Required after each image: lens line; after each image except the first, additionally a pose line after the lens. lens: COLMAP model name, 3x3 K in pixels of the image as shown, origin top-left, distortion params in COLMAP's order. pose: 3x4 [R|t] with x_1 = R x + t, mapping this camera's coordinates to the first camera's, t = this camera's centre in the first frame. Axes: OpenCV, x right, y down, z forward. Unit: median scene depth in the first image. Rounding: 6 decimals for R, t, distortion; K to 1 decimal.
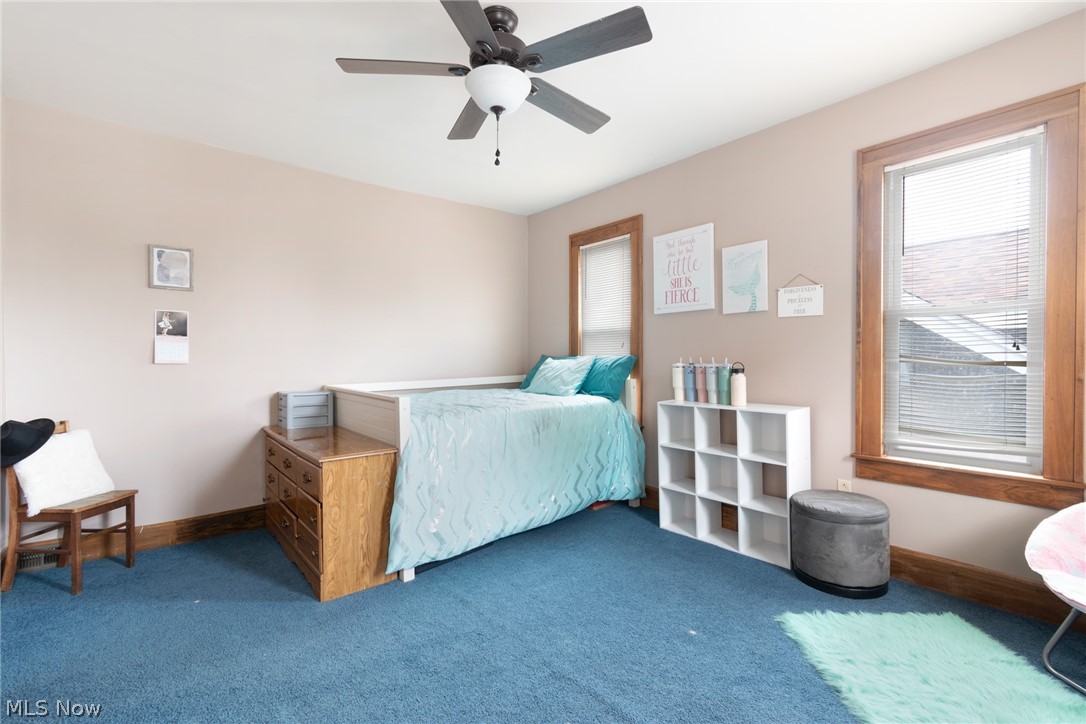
lens RADIAL K [[490.3, 0, 545.9], [0, 490.3, 358.2], [0, 0, 1]] dist [0.004387, -0.001831]
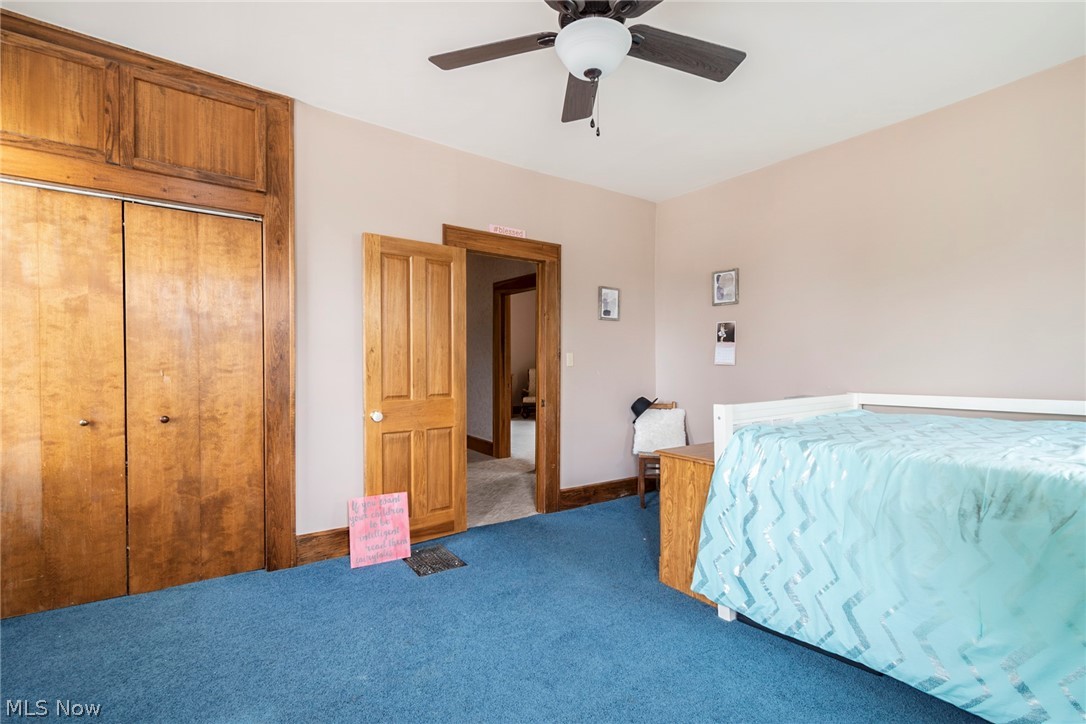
lens RADIAL K [[490.3, 0, 541.3], [0, 490.3, 367.1], [0, 0, 1]] dist [0.004387, -0.001831]
pose [[-0.090808, 0.012576, -0.995789, 0.497199], [-0.001108, 0.999918, 0.012729, 0.002085], [0.995868, 0.002259, -0.090787, 0.630078]]
